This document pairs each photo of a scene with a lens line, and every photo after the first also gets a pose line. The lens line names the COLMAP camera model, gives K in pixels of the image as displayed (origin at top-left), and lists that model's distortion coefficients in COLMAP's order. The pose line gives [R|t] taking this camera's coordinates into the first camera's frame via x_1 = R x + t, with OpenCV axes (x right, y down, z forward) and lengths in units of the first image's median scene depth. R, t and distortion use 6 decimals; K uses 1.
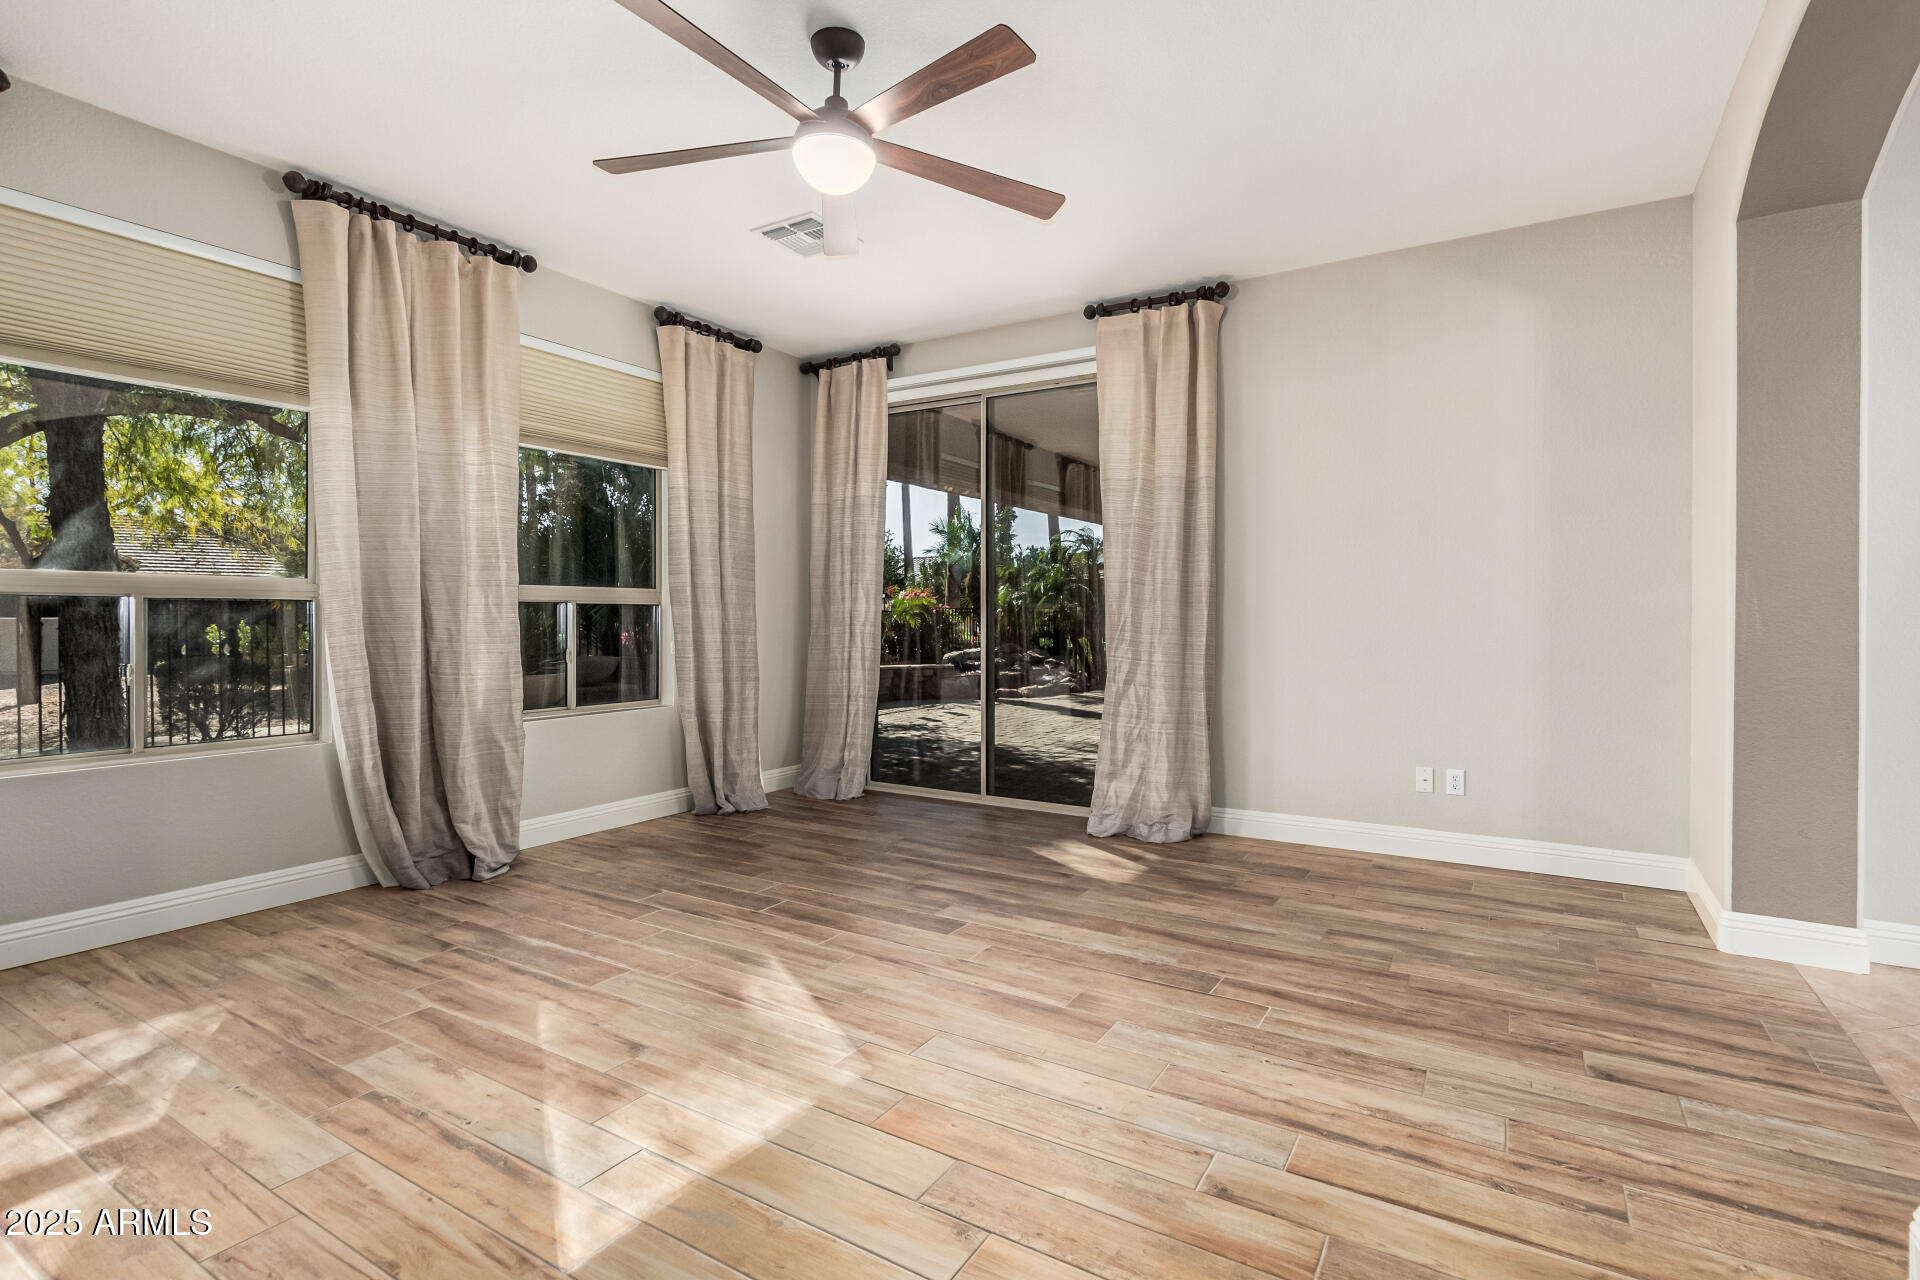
lens RADIAL K [[885.6, 0, 966.3], [0, 885.6, 639.3], [0, 0, 1]] dist [0.007194, -0.002684]
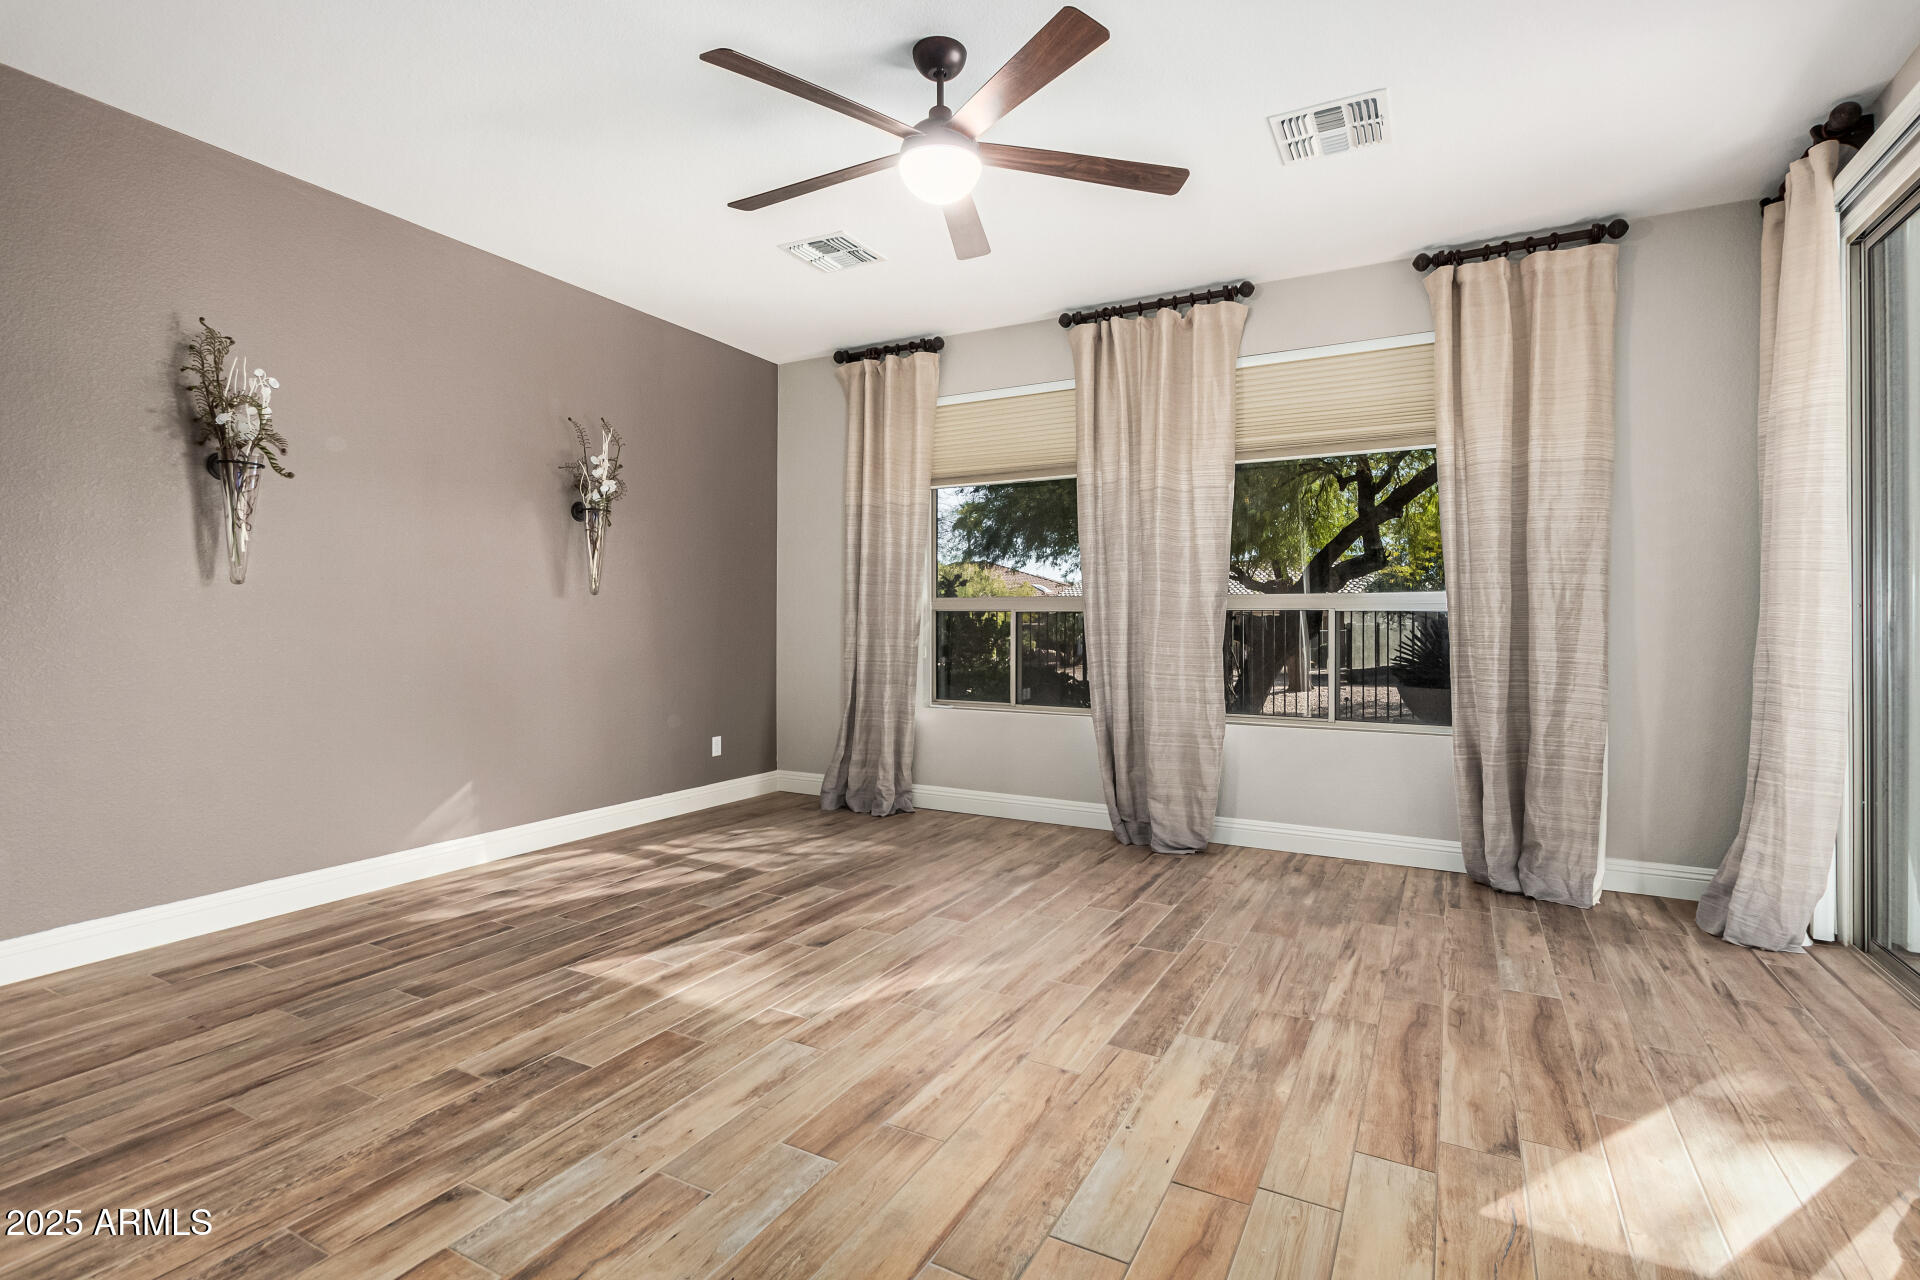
lens RADIAL K [[885.6, 0, 960.3], [0, 885.6, 628.3], [0, 0, 1]] dist [0.007194, -0.002684]
pose [[0.074586, 0.004986, -0.997202, 0.653021], [-0.029749, 0.999554, 0.002772, -0.017502], [0.996771, 0.029459, 0.074701, 0.731556]]
